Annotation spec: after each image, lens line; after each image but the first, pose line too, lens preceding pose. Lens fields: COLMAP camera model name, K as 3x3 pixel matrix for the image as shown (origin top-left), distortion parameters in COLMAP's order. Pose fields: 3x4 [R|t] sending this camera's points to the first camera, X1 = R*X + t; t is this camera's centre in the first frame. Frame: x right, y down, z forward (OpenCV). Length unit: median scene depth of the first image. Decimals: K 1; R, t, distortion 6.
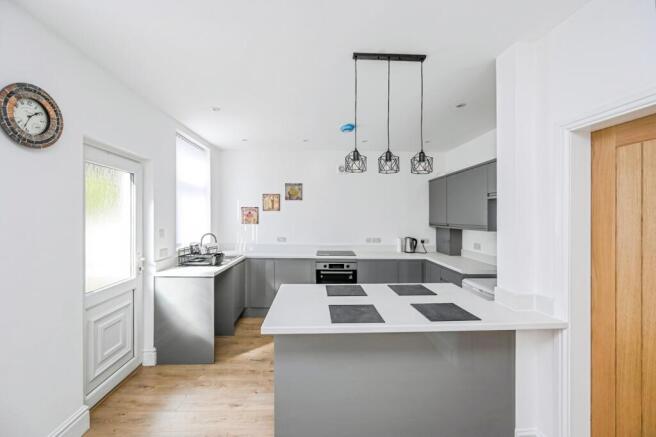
lens RADIAL K [[270.1, 0, 325.0], [0, 270.1, 215.5], [0, 0, 1]] dist [0.002834, 0.001827]
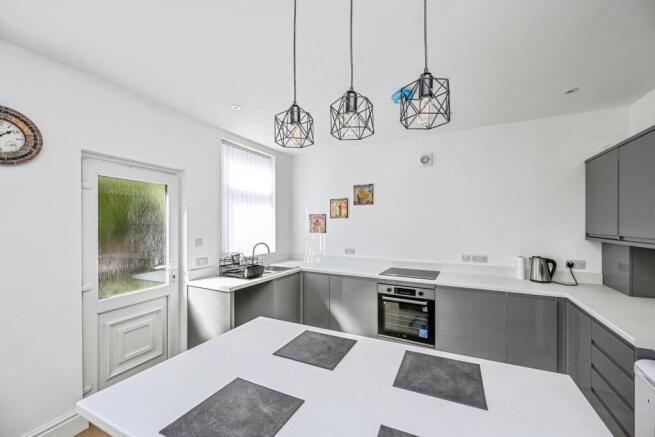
lens RADIAL K [[269.7, 0, 321.7], [0, 269.7, 223.4], [0, 0, 1]] dist [0.002834, 0.001827]
pose [[0.871416, -0.008555, -0.490471, 0.281985], [0.009663, 0.999953, -0.000273, -0.000002], [0.490450, -0.004502, 0.871458, 0.342348]]
